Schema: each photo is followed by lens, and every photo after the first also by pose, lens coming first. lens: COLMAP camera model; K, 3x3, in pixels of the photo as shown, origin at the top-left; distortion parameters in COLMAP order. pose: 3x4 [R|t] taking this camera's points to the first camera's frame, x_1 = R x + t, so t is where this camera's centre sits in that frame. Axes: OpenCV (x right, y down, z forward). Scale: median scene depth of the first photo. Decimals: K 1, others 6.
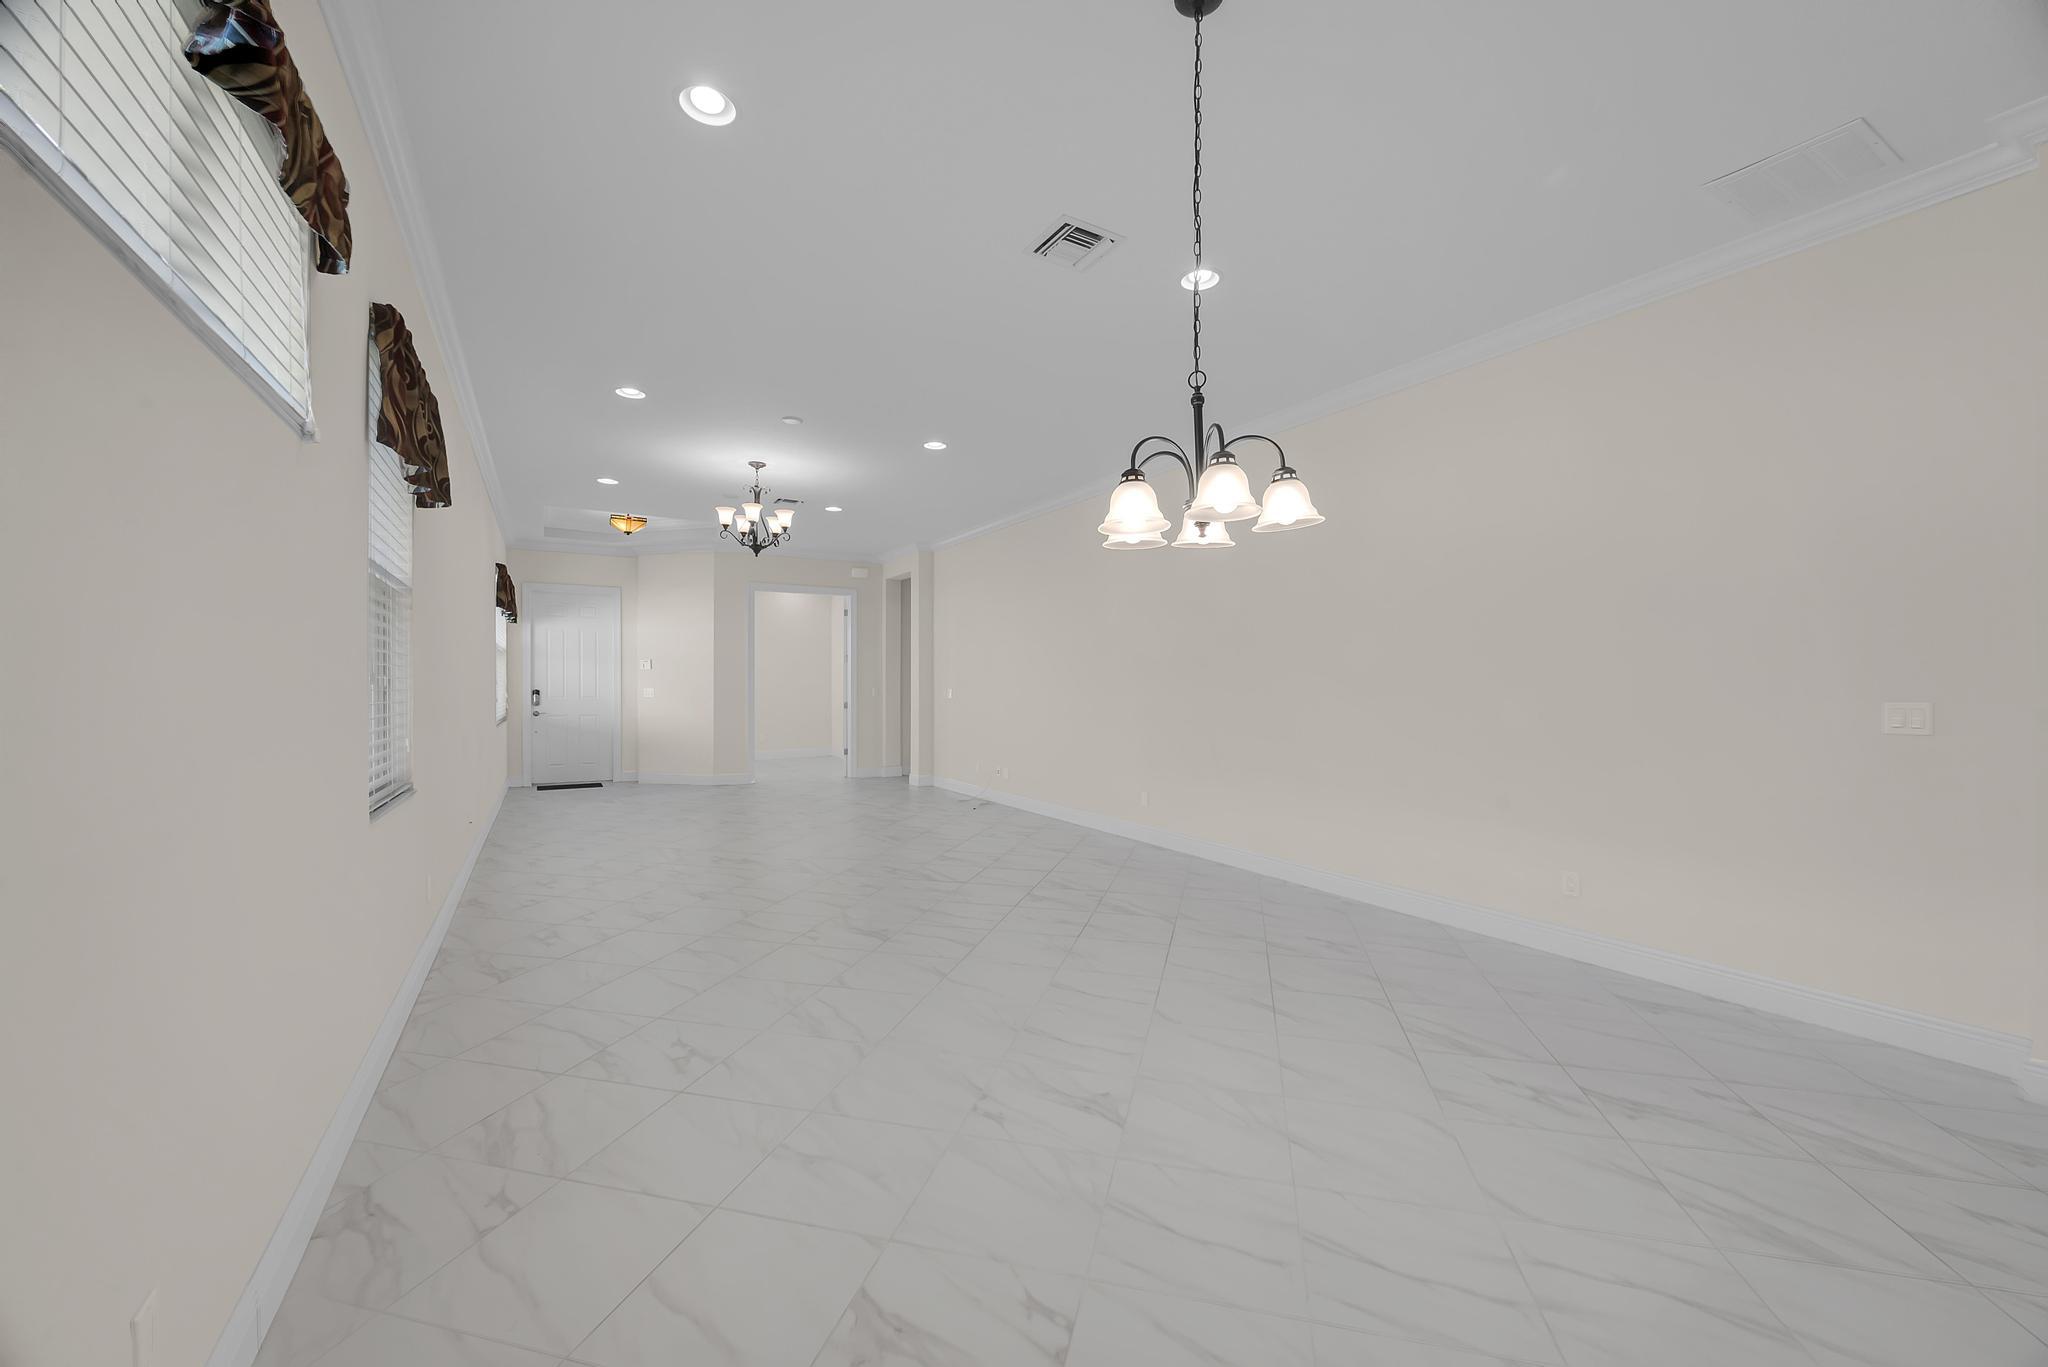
lens RADIAL K [[810.7, 0, 1031.1], [0, 810.7, 688.0], [0, 0, 1]] dist [0.003346, -0.000562]
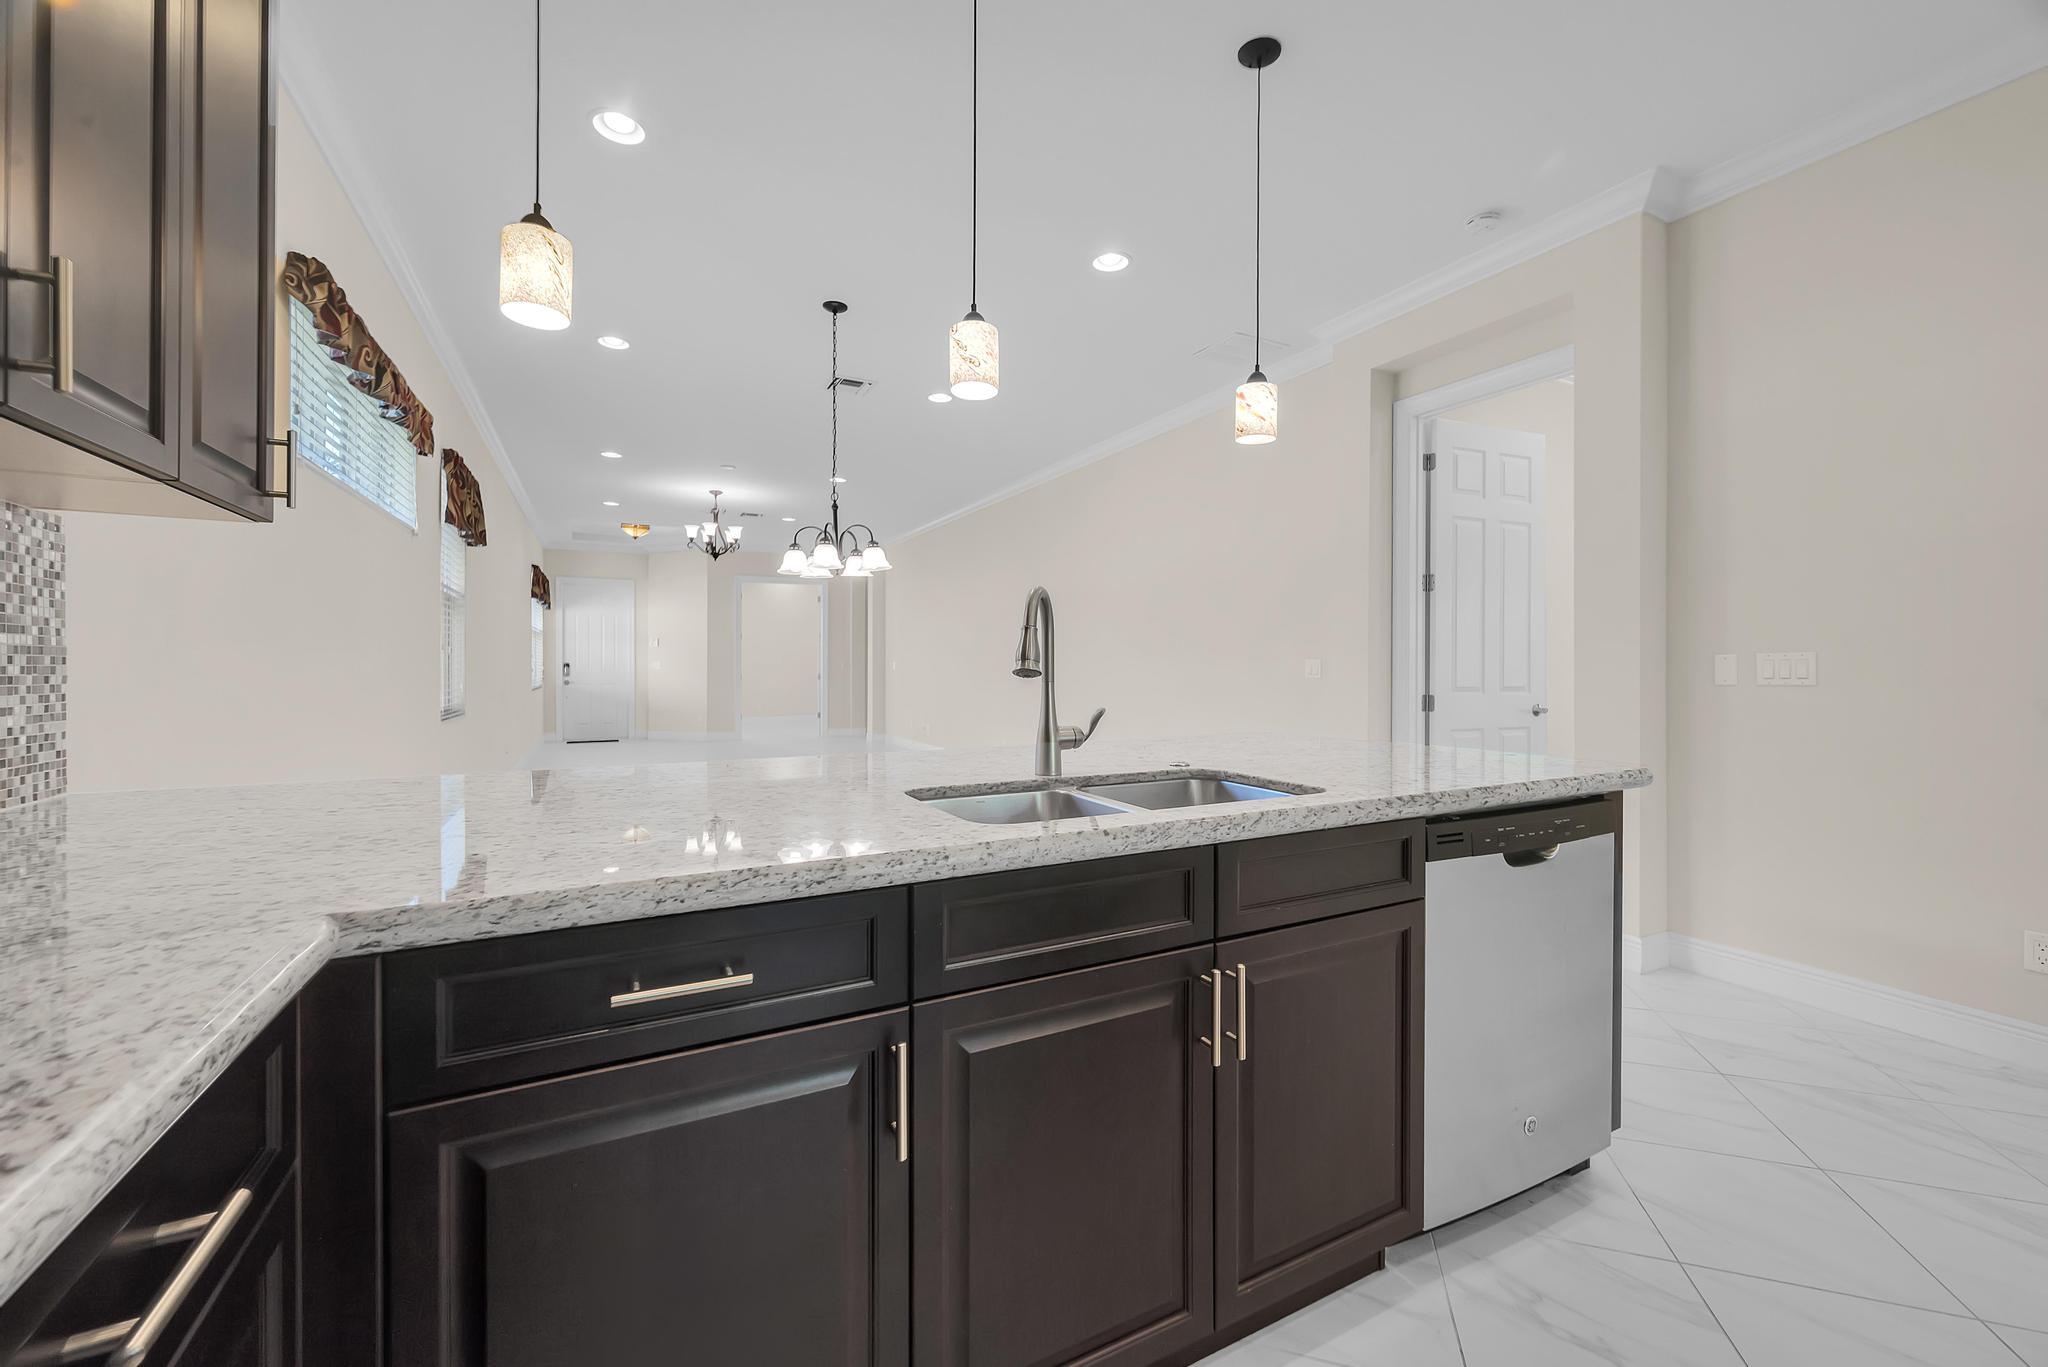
lens RADIAL K [[810.7, 0, 1031.7], [0, 810.7, 665.3], [0, 0, 1]] dist [0.003346, -0.000562]
pose [[0.998769, -0.002684, -0.049533, 0.253594], [0.002594, 0.999995, -0.001883, 0.014743], [0.049538, 0.001752, 0.998771, -0.319063]]
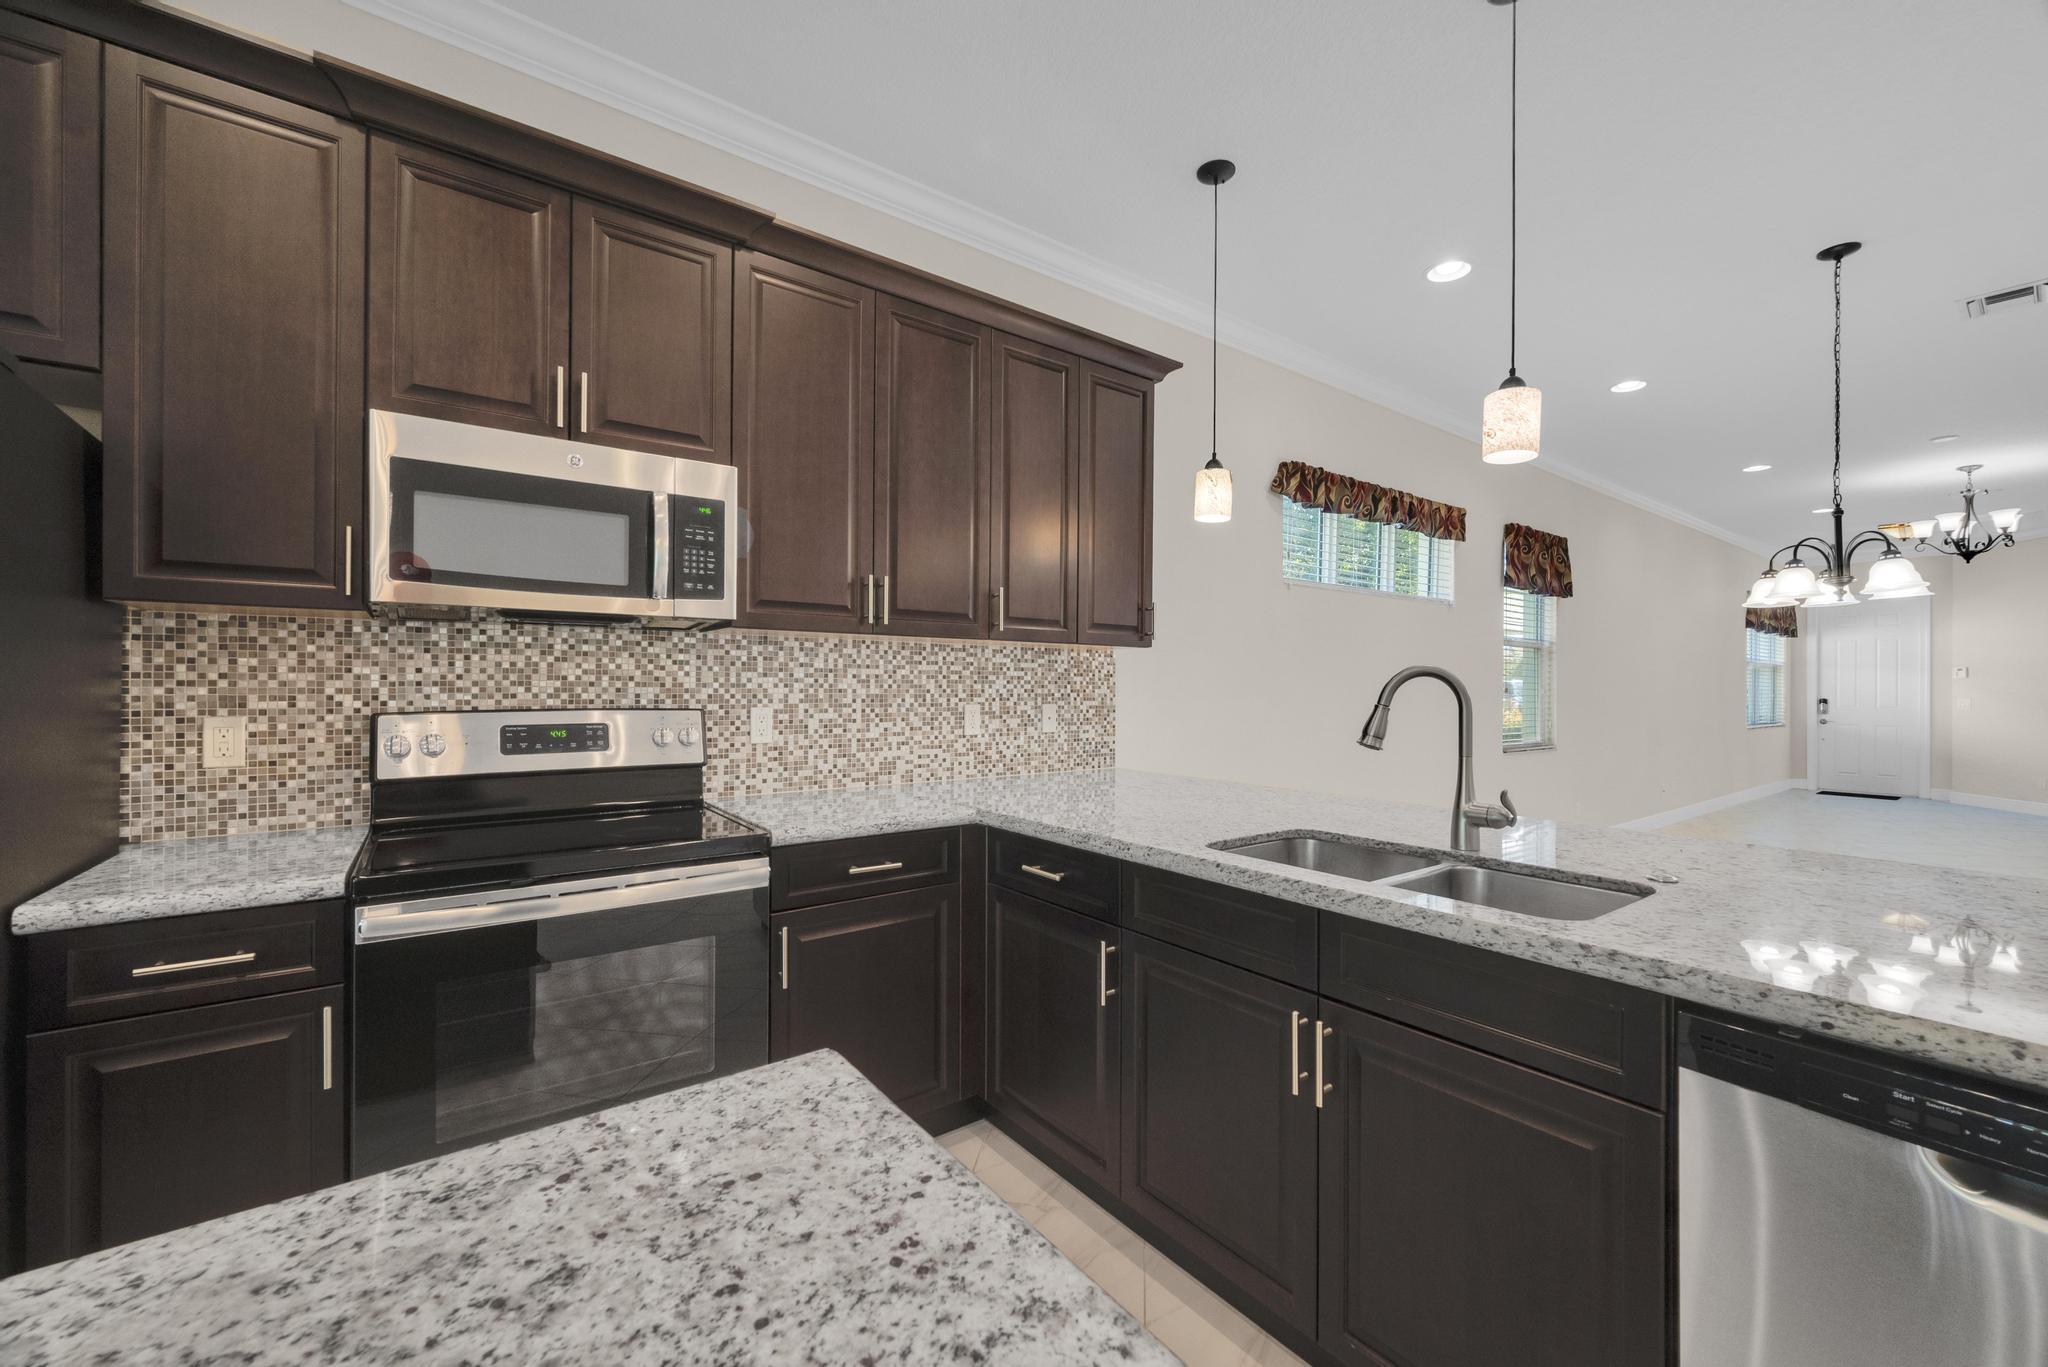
lens RADIAL K [[810.7, 0, 1029.3], [0, 810.7, 683.2], [0, 0, 1]] dist [0.003346, -0.000562]
pose [[0.118162, -0.006270, -0.992975, 0.496965], [-0.009396, 0.999928, -0.007432, -0.001399], [0.992950, 0.010208, 0.118094, -0.227027]]
